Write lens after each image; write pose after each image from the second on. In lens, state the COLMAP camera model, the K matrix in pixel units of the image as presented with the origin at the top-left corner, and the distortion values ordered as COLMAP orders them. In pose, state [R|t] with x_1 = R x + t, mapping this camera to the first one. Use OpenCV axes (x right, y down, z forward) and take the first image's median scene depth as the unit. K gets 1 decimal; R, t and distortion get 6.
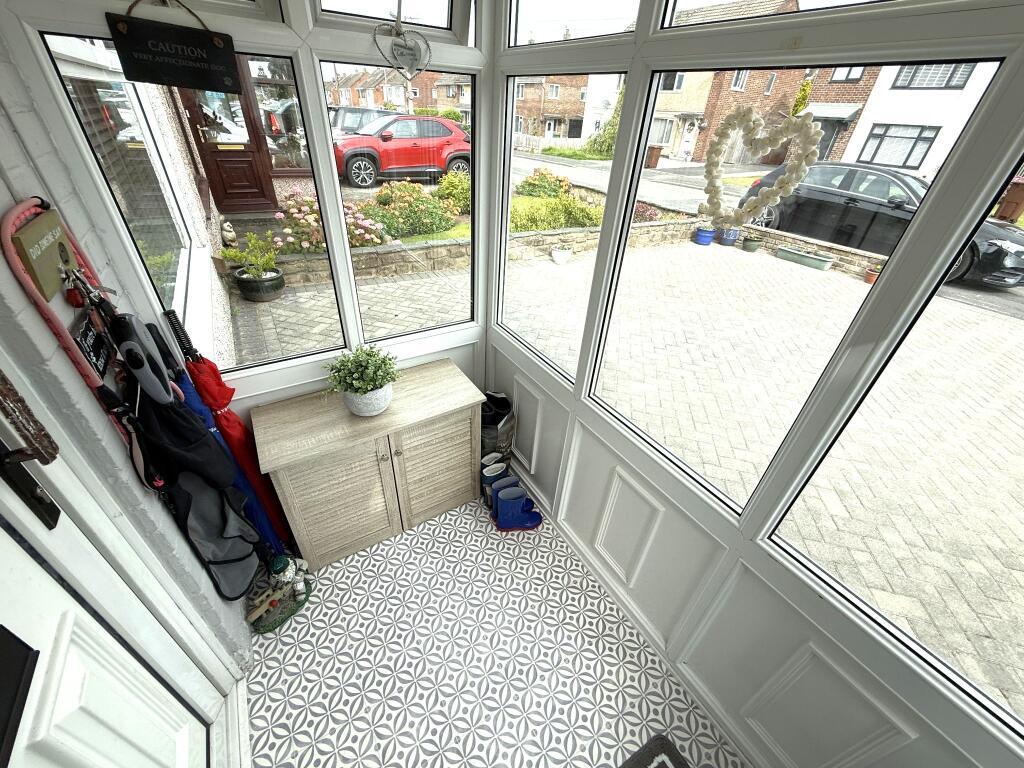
lens RADIAL K [[407.3, 0, 508.7], [0, 407.3, 382.6], [0, 0, 1]] dist [-0.002539, 0.000830]
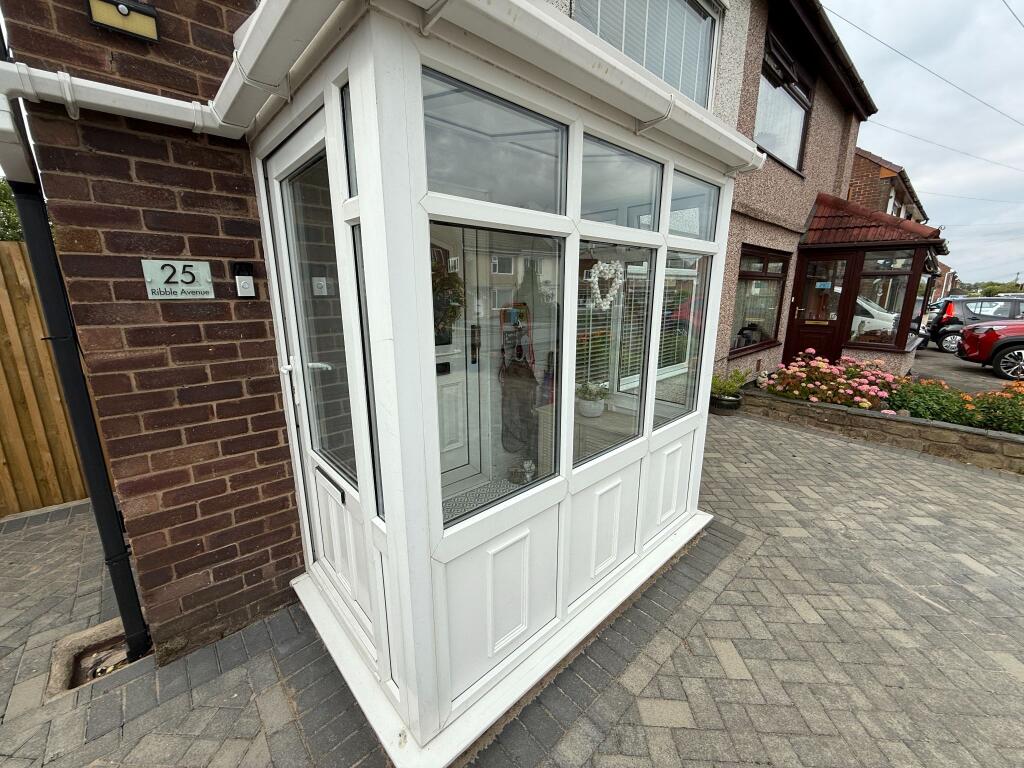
lens RADIAL K [[407.3, 0, 508.7], [0, 407.3, 382.6], [0, 0, 1]] dist [-0.002539, 0.000830]
pose [[0.191507, 0.166552, -0.967257, 0.484955], [-0.539885, 0.840885, 0.037901, 0.024998], [0.819664, 0.514949, 0.250955, 0.058240]]
